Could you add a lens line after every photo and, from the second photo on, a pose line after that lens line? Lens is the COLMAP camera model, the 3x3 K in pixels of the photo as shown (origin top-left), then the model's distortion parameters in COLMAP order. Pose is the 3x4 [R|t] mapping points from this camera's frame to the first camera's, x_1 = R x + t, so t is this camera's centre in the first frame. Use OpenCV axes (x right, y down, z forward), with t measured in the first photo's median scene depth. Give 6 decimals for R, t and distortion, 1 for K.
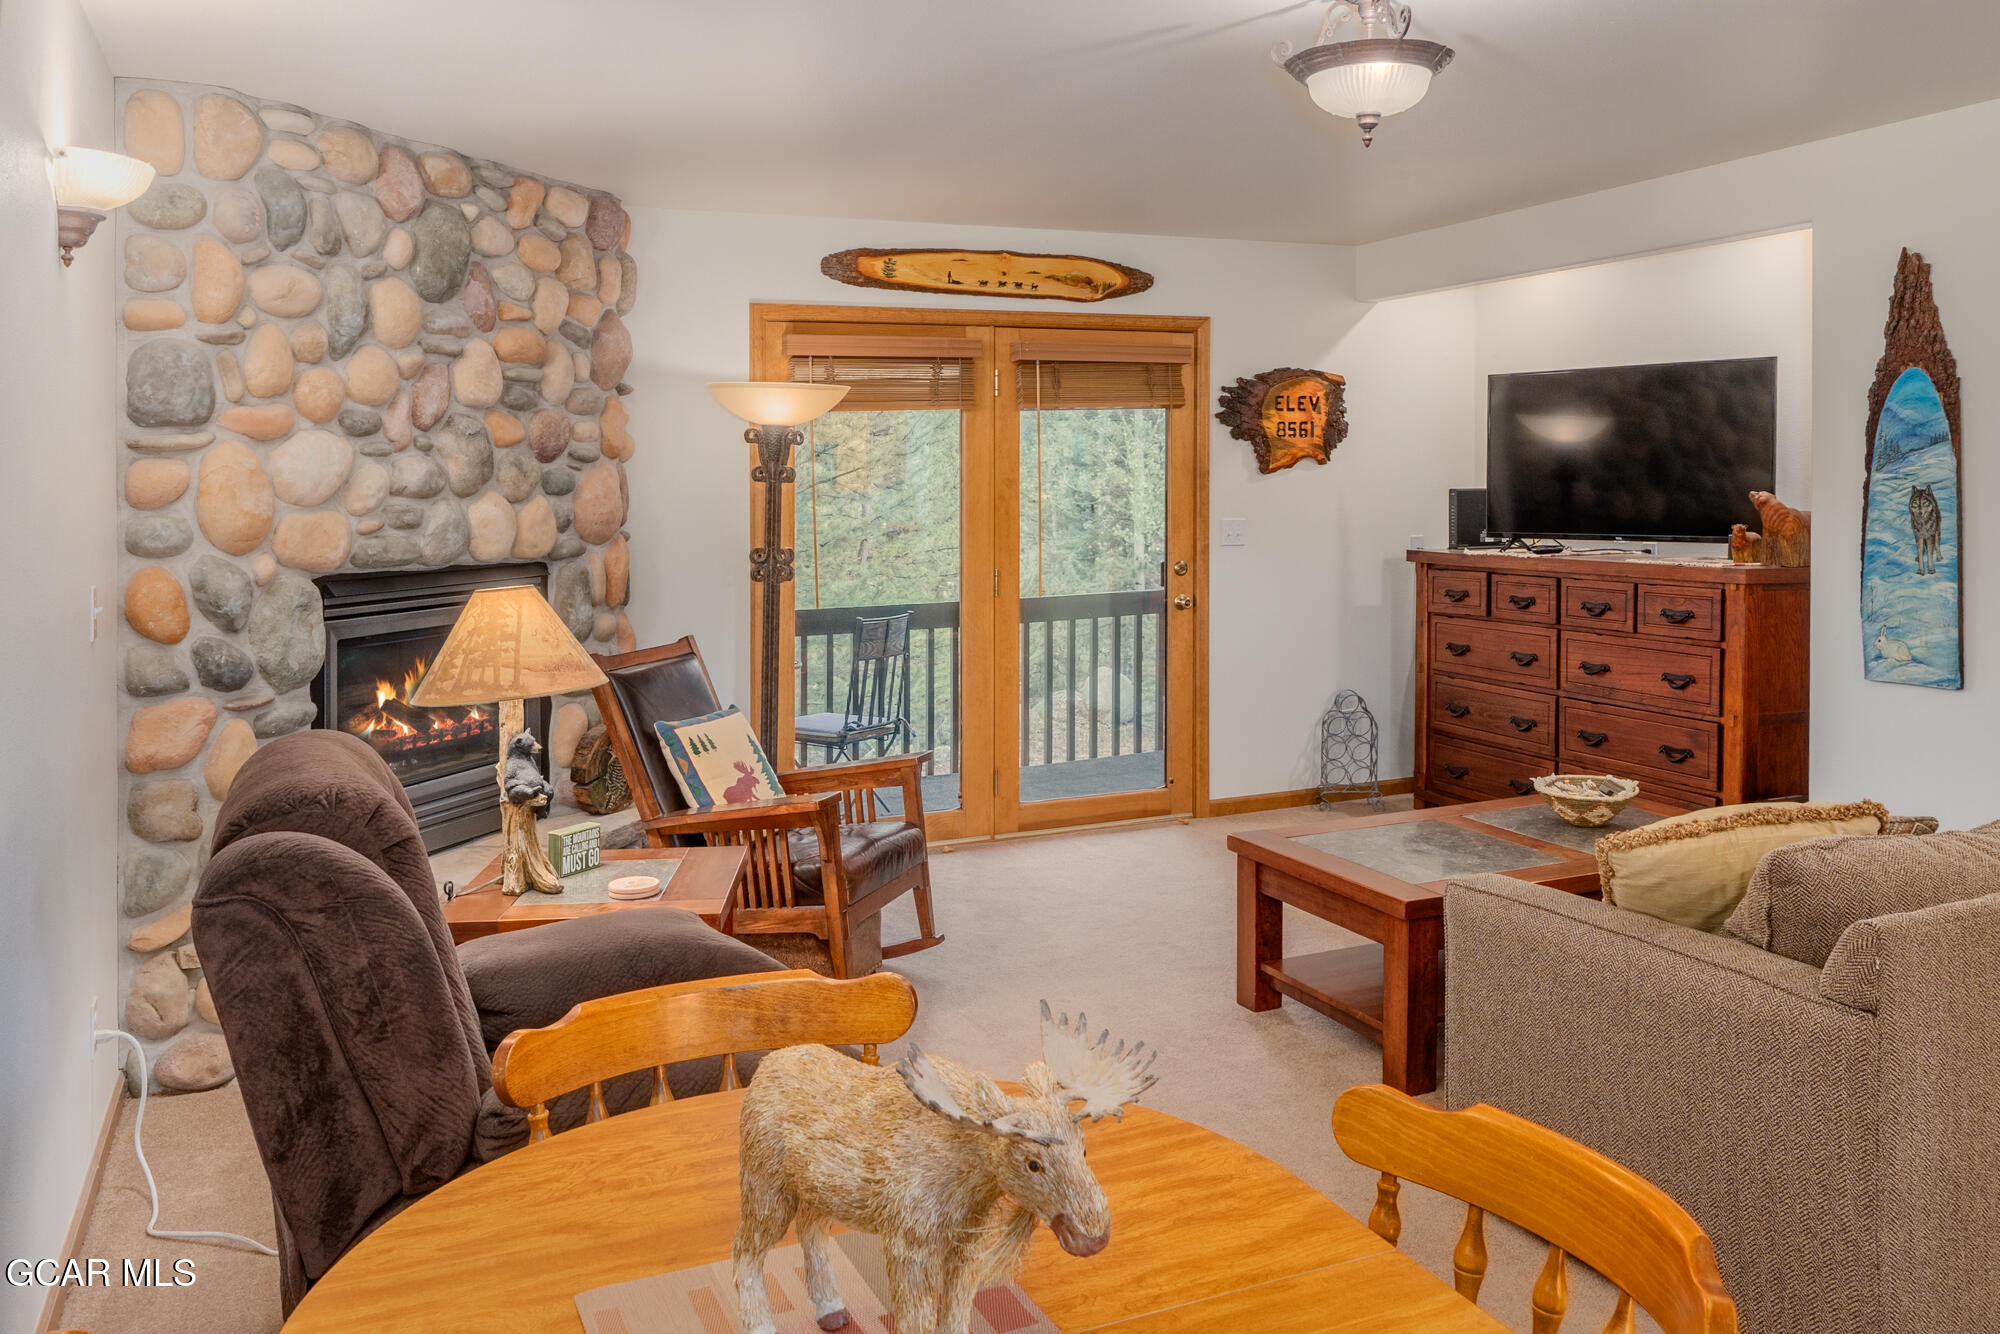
lens RADIAL K [[1524.2, 0, 988.0], [0, 1524.2, 598.0], [0, 0, 1]] dist [0.004786, -0.001554]
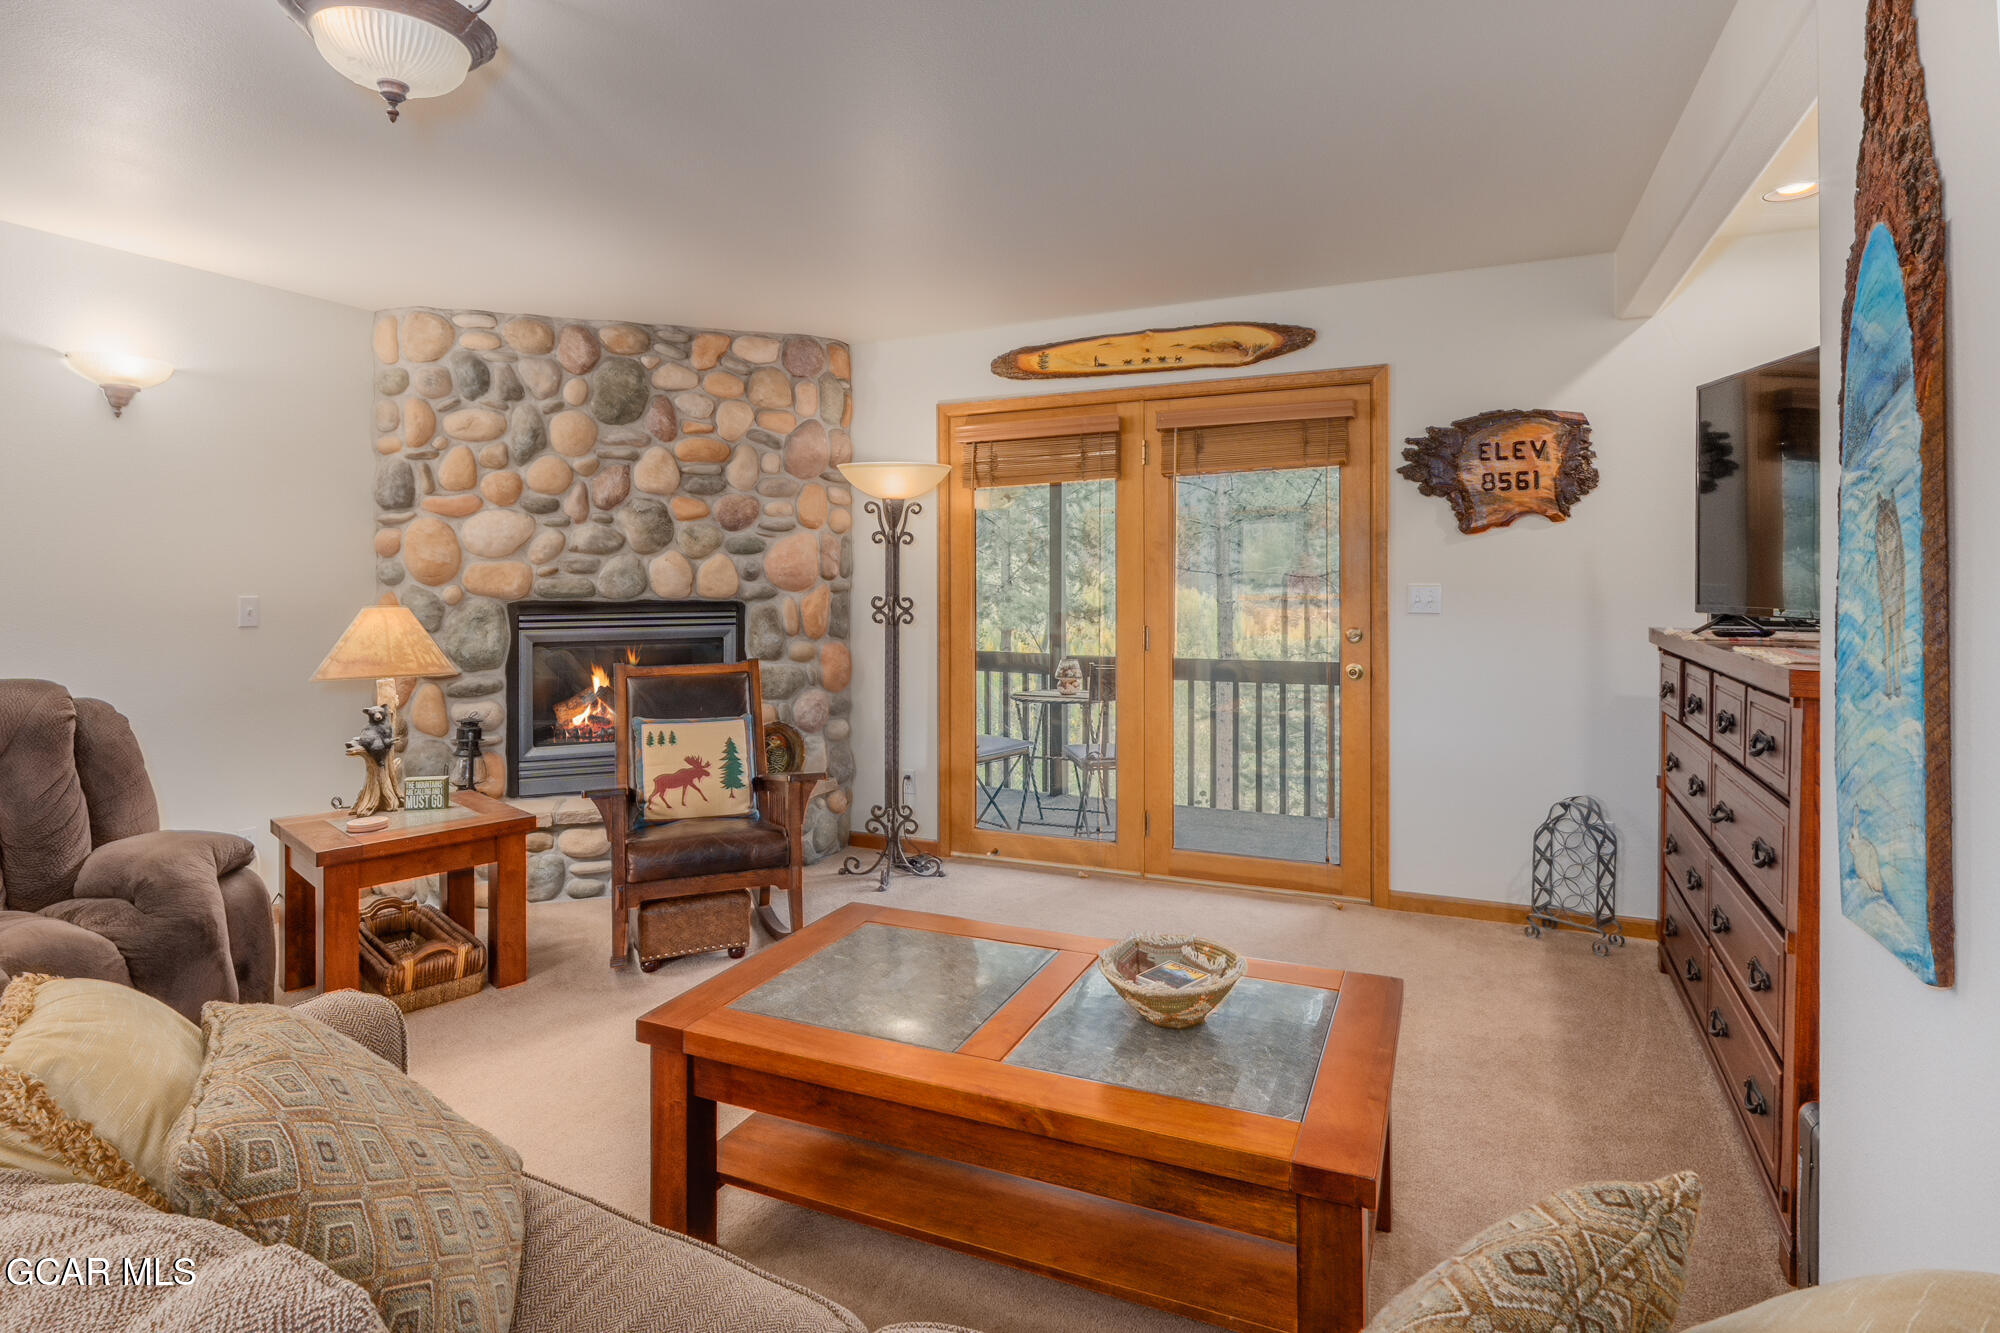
lens RADIAL K [[1028.2, 0, 997.3], [0, 1028.2, 602.5], [0, 0, 1]] dist [0.001291, 0.000013]
pose [[0.677676, 0.028707, -0.734800, 0.495346], [-0.059212, 0.998123, -0.015613, -0.018541], [0.732973, 0.054090, 0.678104, 0.455929]]
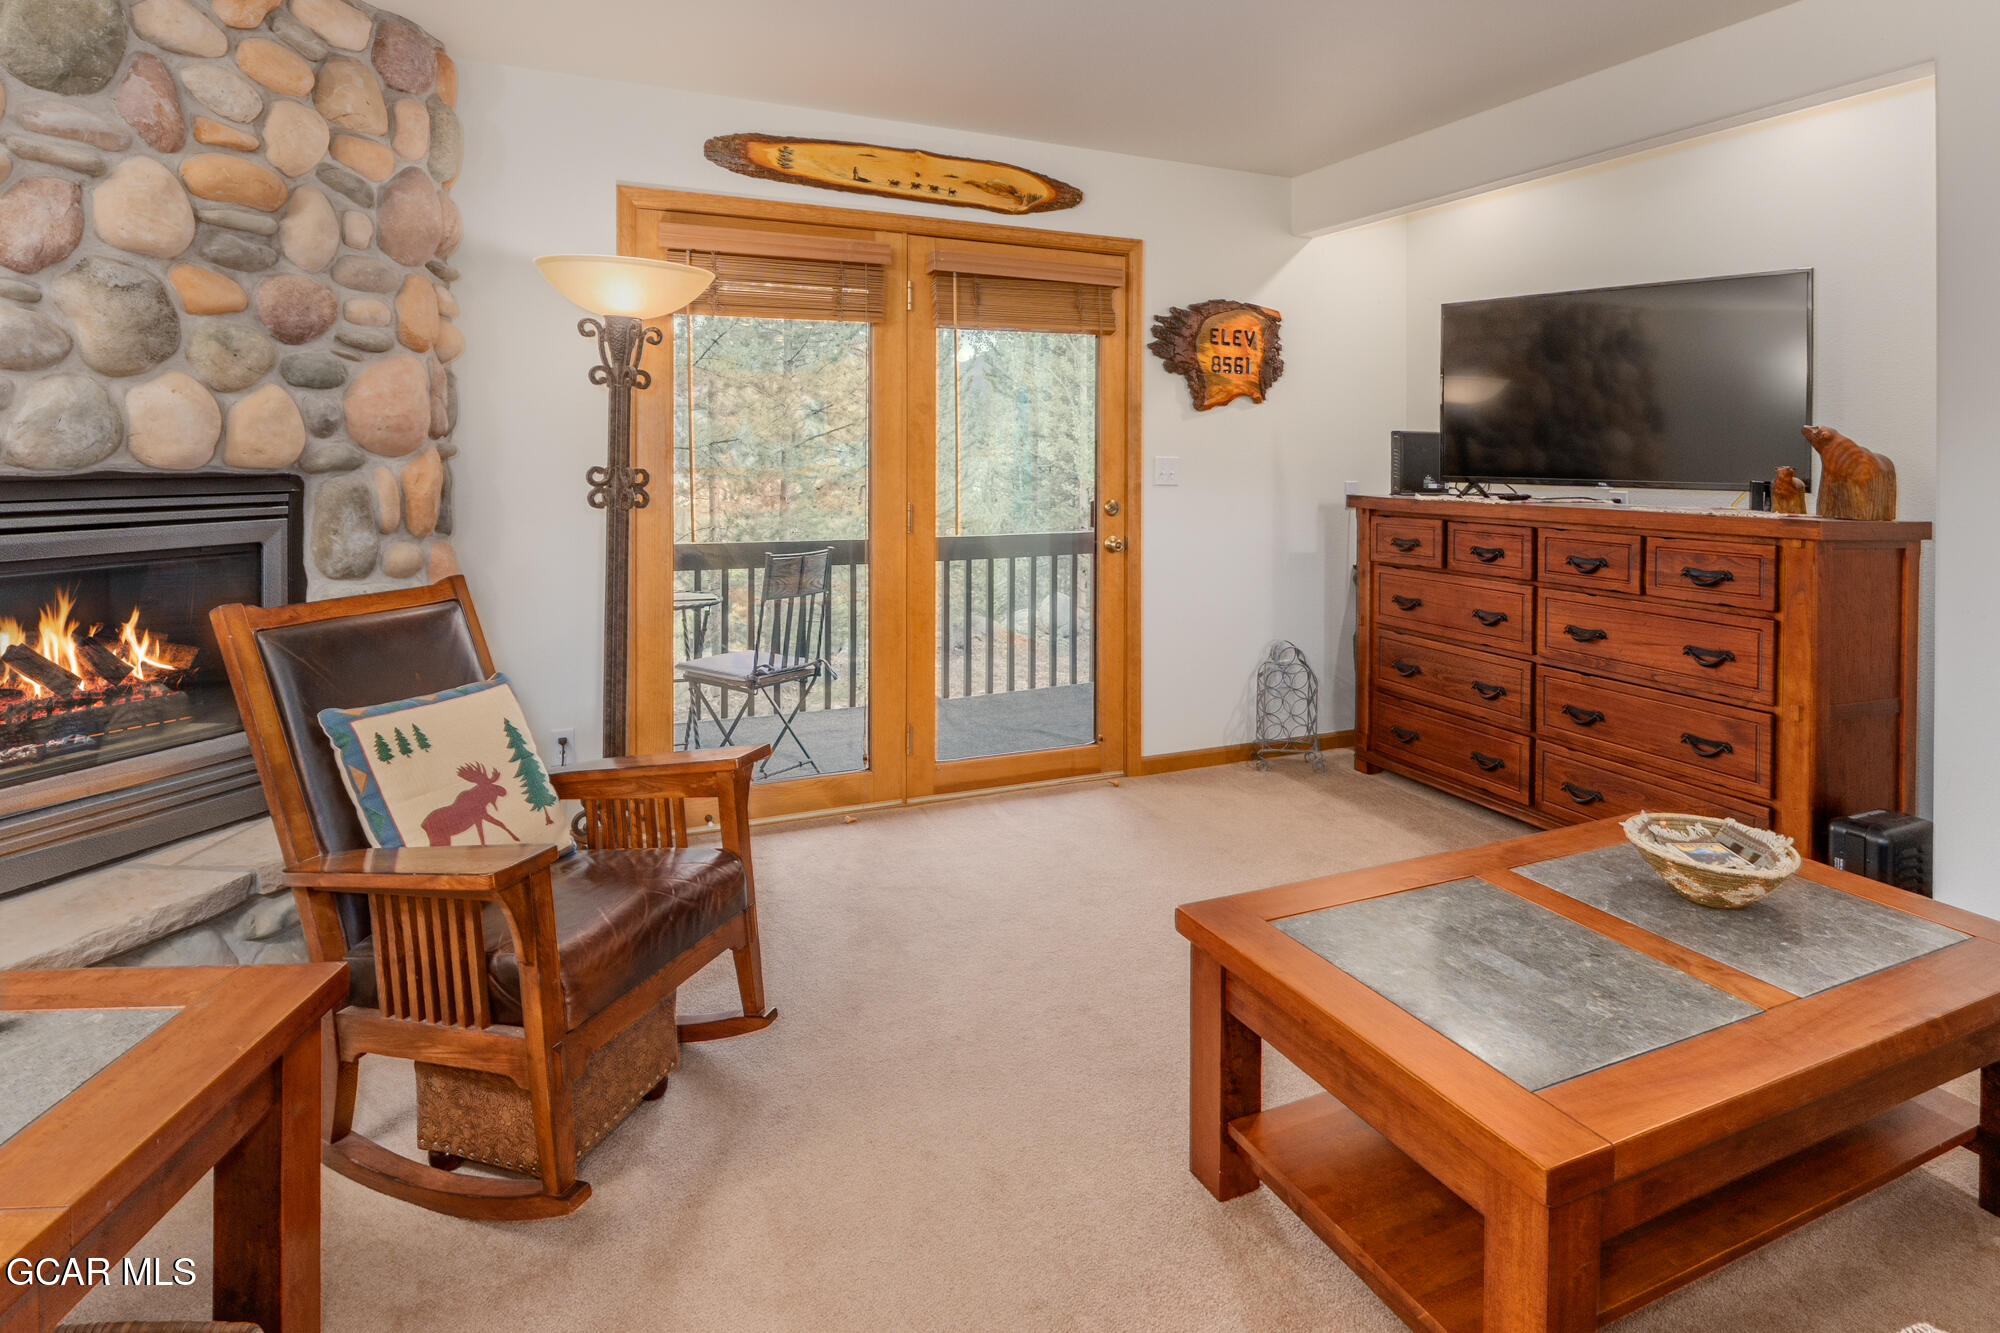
lens RADIAL K [[1077.6, 0, 1004.2], [0, 1077.6, 477.2], [0, 0, 1]] dist [0.001770, 0.000095]
pose [[0.999199, 0.026254, 0.030192, 0.048017], [-0.024619, 0.998274, -0.053310, -0.001565], [-0.031540, 0.052524, 0.998121, 0.385118]]
